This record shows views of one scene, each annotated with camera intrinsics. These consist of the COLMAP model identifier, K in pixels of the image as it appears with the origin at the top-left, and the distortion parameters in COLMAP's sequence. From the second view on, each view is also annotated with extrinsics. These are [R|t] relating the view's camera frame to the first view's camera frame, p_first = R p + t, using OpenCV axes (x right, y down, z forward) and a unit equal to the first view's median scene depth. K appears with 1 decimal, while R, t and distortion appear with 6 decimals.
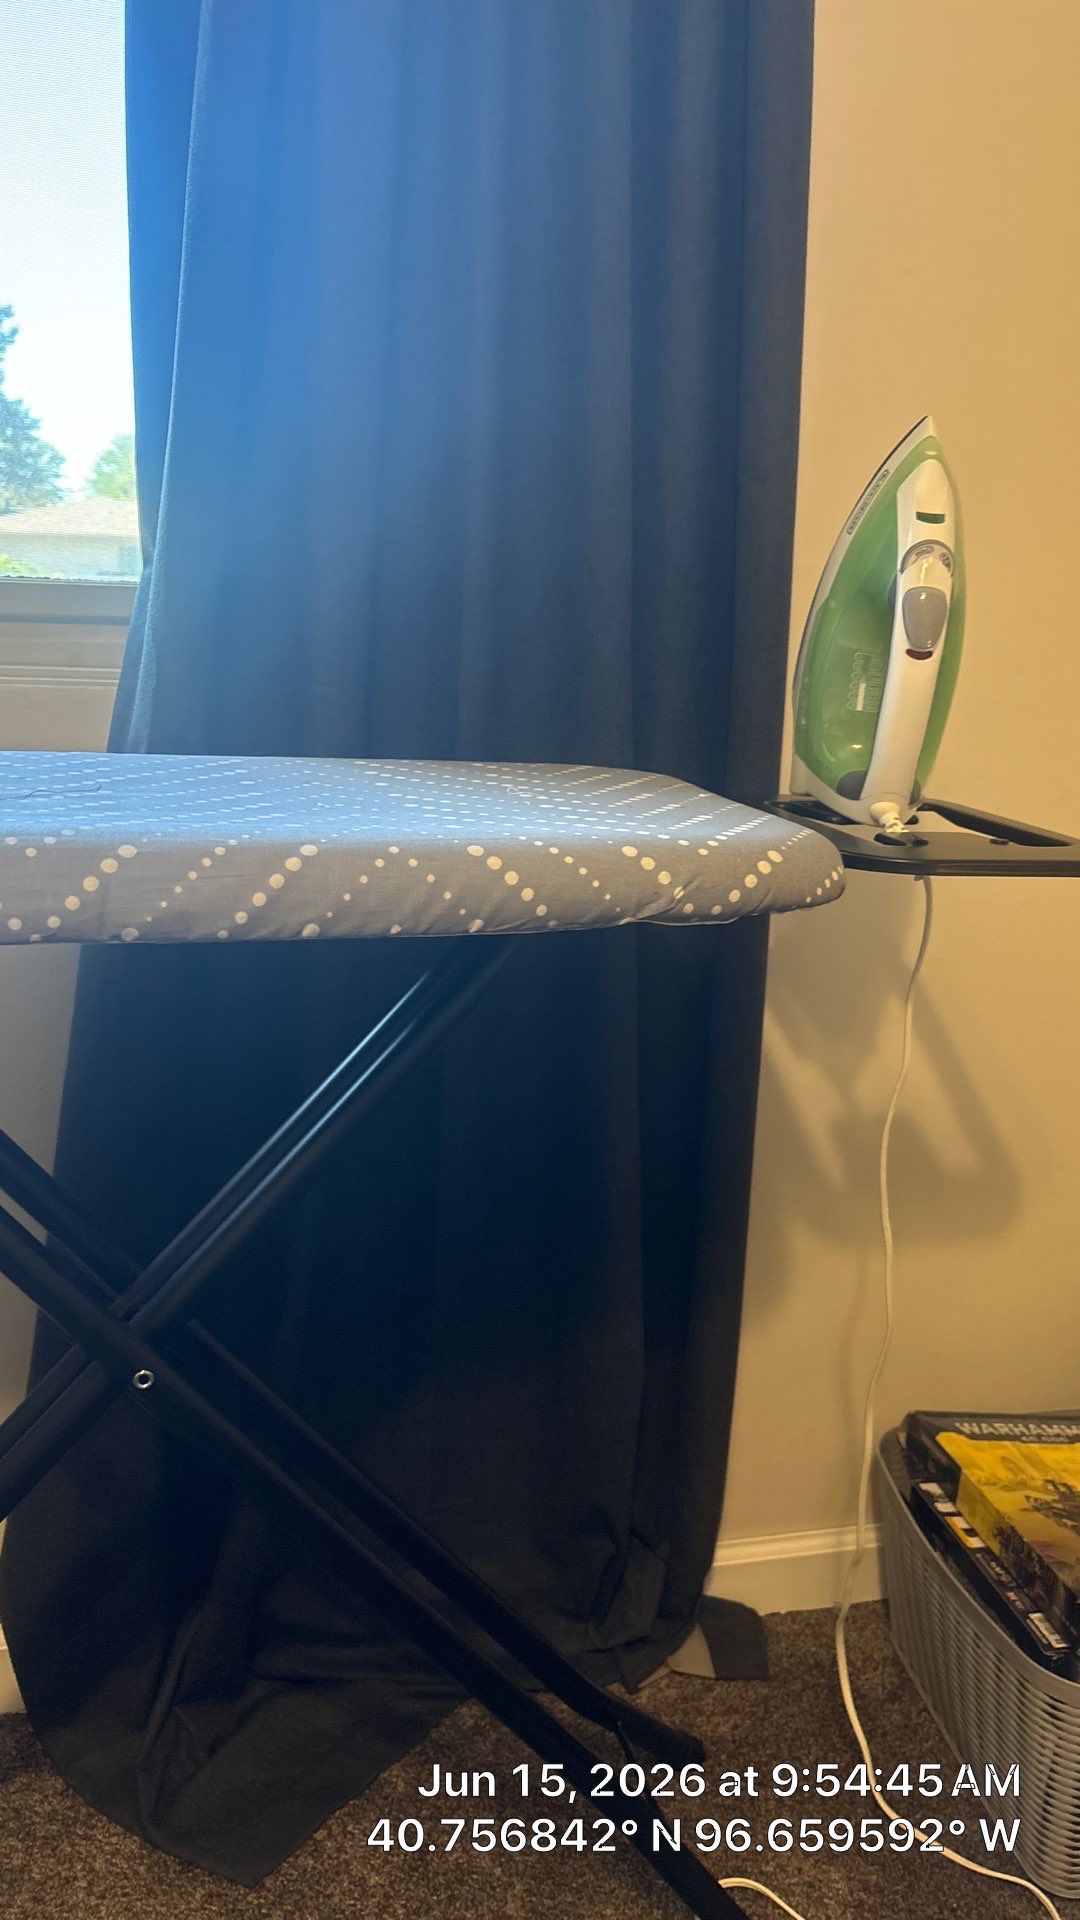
lens RADIAL K [[1475.3, 0, 555.3], [0, 1475.3, 960.4], [0, 0, 1]] dist [0.054674, -0.065185]
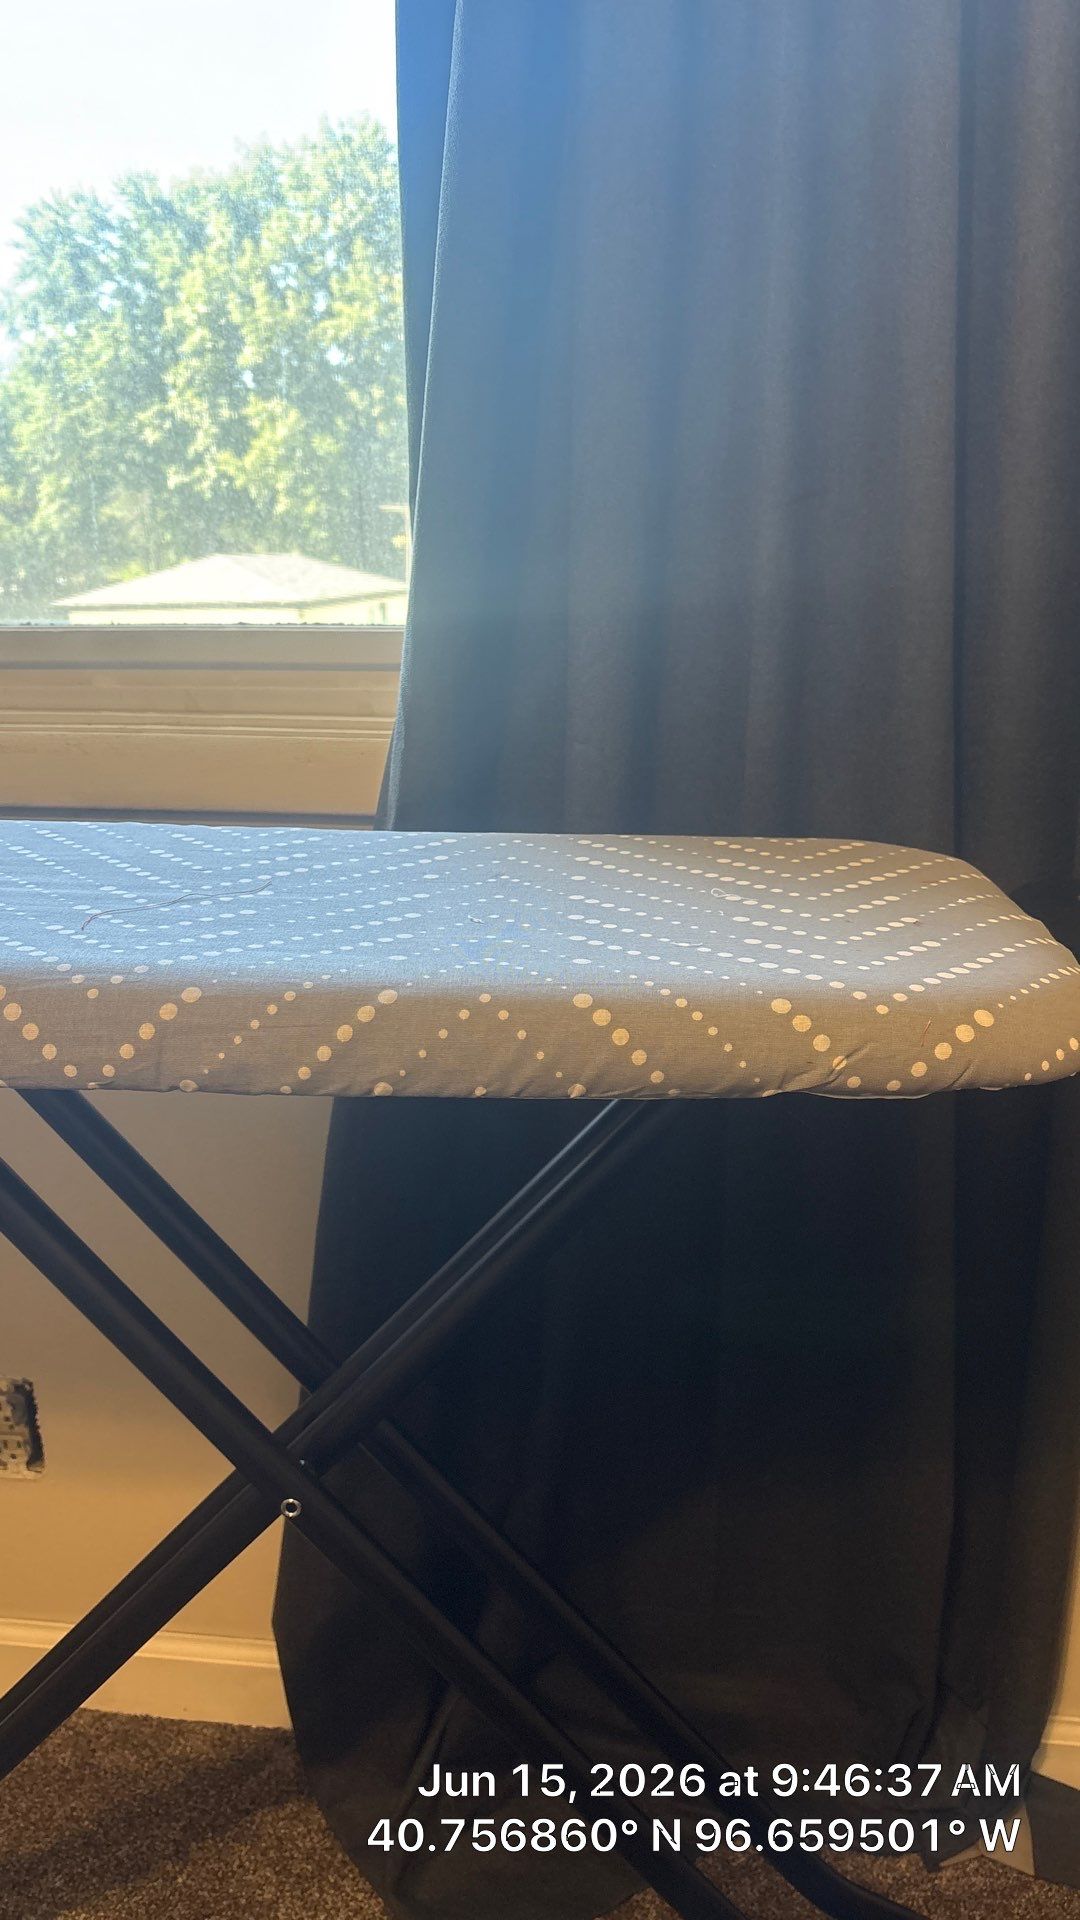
lens RADIAL K [[1475.3, 0, 541.2], [0, 1475.3, 958.0], [0, 0, 1]] dist [0.054674, -0.065185]
pose [[0.937104, 0.054161, -0.344821, 0.130588], [-0.044603, 0.998370, 0.035599, -0.078812], [0.346187, -0.017980, 0.937993, 0.122709]]
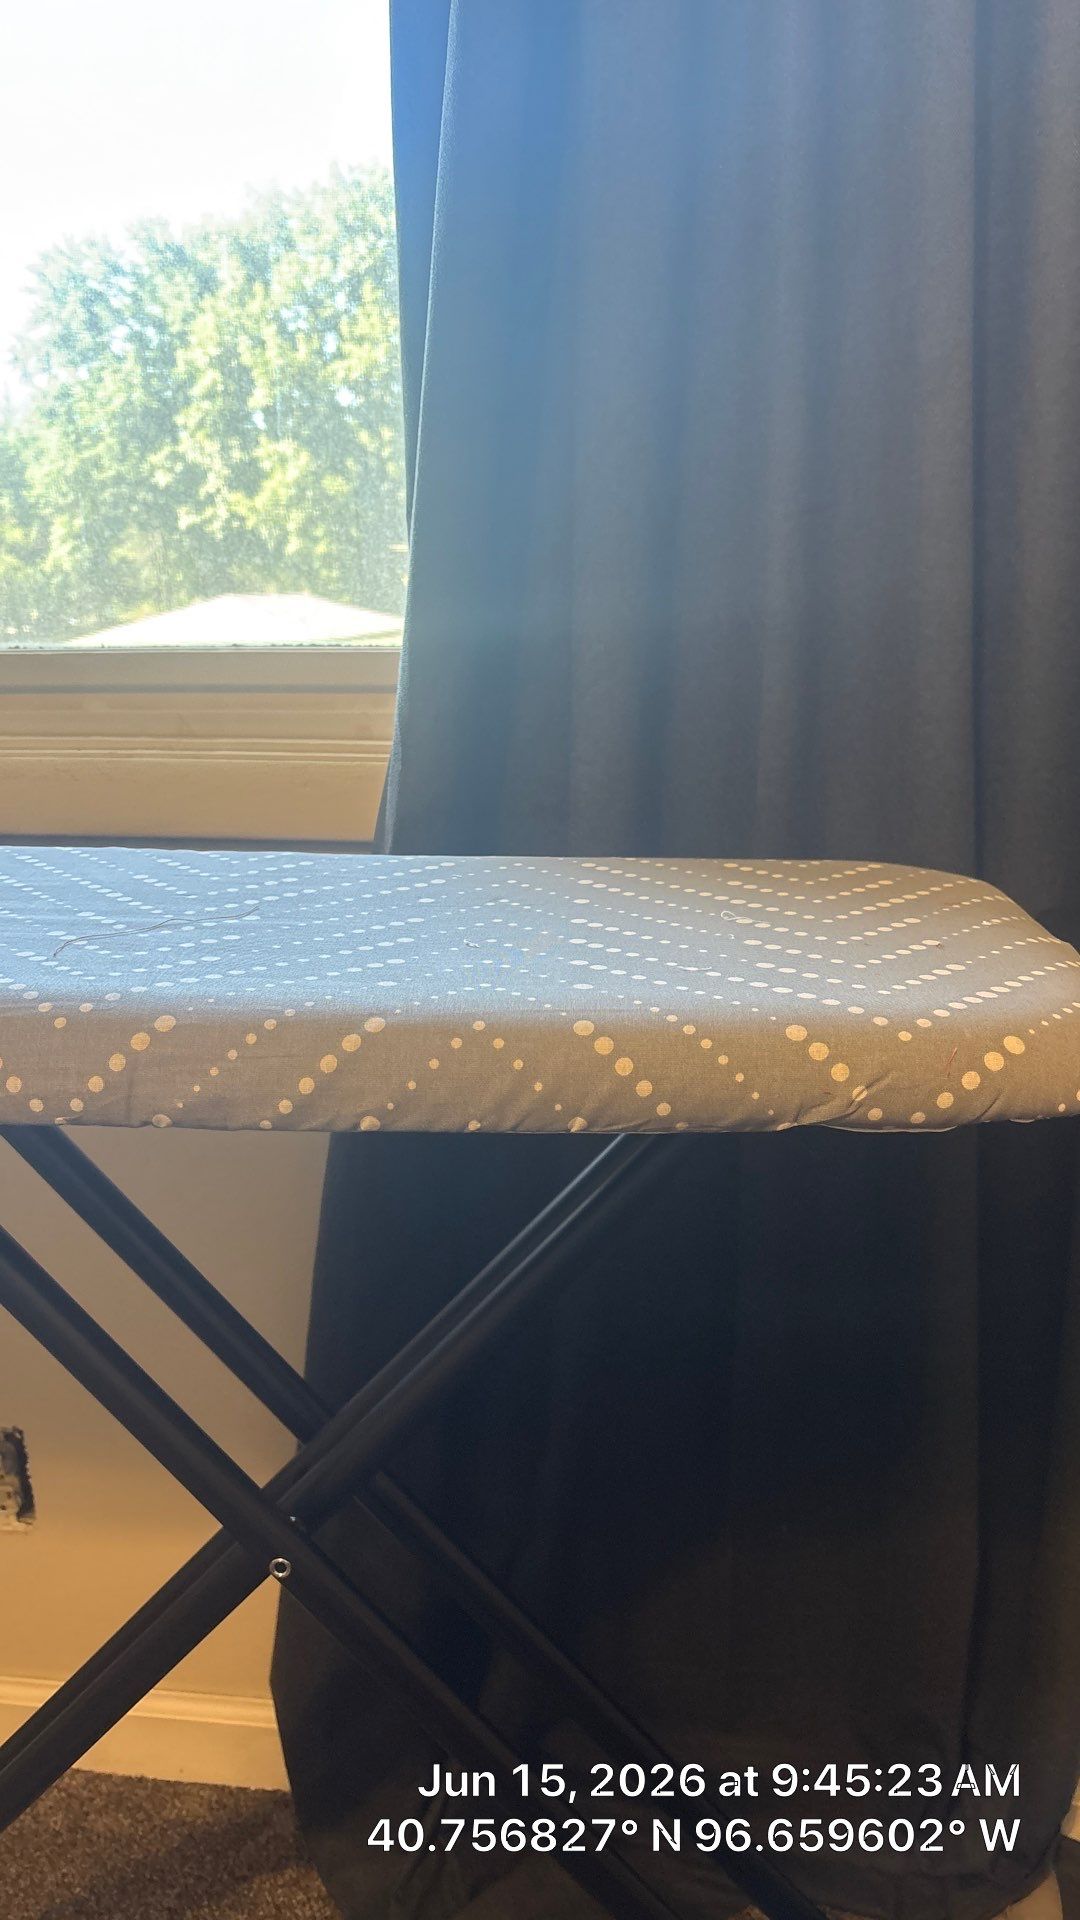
lens RADIAL K [[1475.3, 0, 544.5], [0, 1475.3, 974.7], [0, 0, 1]] dist [0.054674, -0.065185]
pose [[0.935398, 0.045409, -0.350668, 0.123299], [-0.040153, 0.998946, 0.022250, -0.073744], [0.351309, -0.006732, 0.936235, 0.156090]]
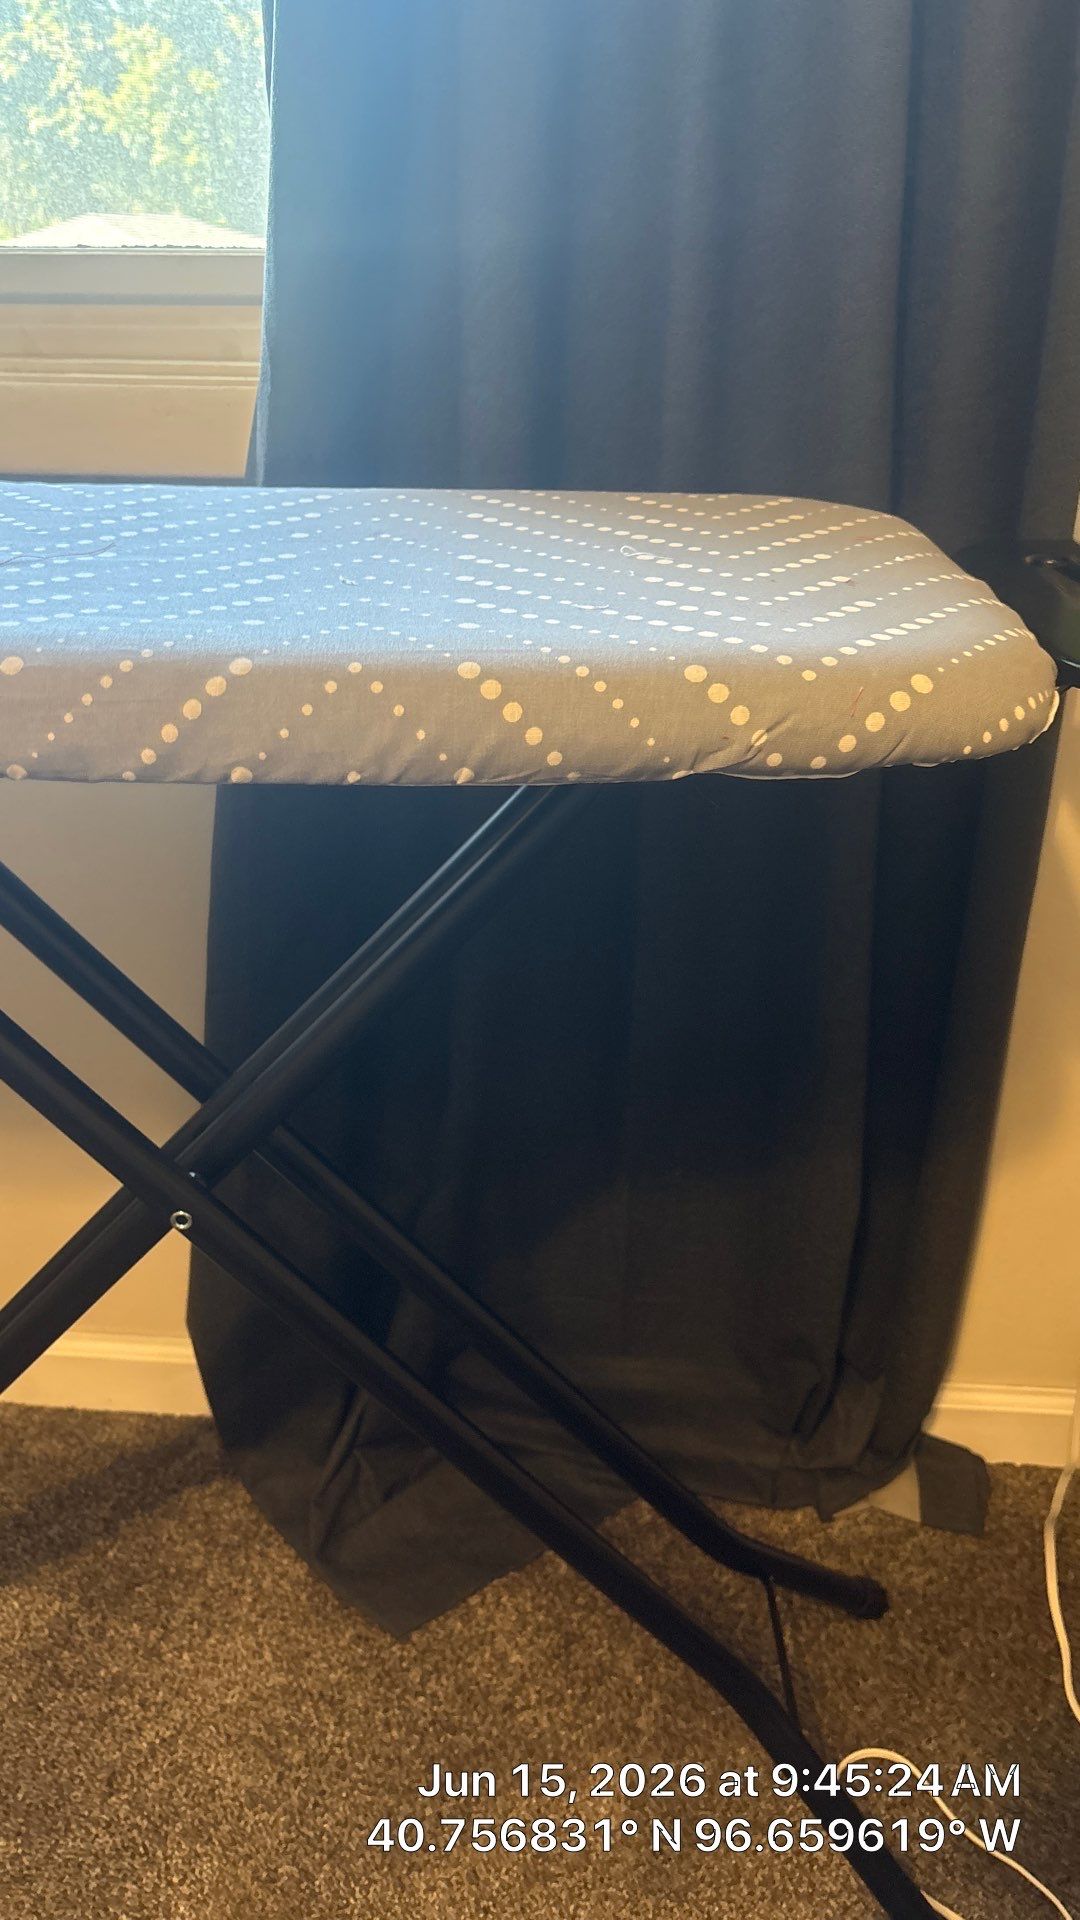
lens RADIAL K [[1475.3, 0, 524.7], [0, 1475.3, 986.5], [0, 0, 1]] dist [0.054674, -0.065185]
pose [[0.951966, 0.107996, -0.286526, 0.122485], [-0.036915, 0.969391, 0.242730, -0.062364], [0.303970, -0.220494, 0.926814, 0.179448]]
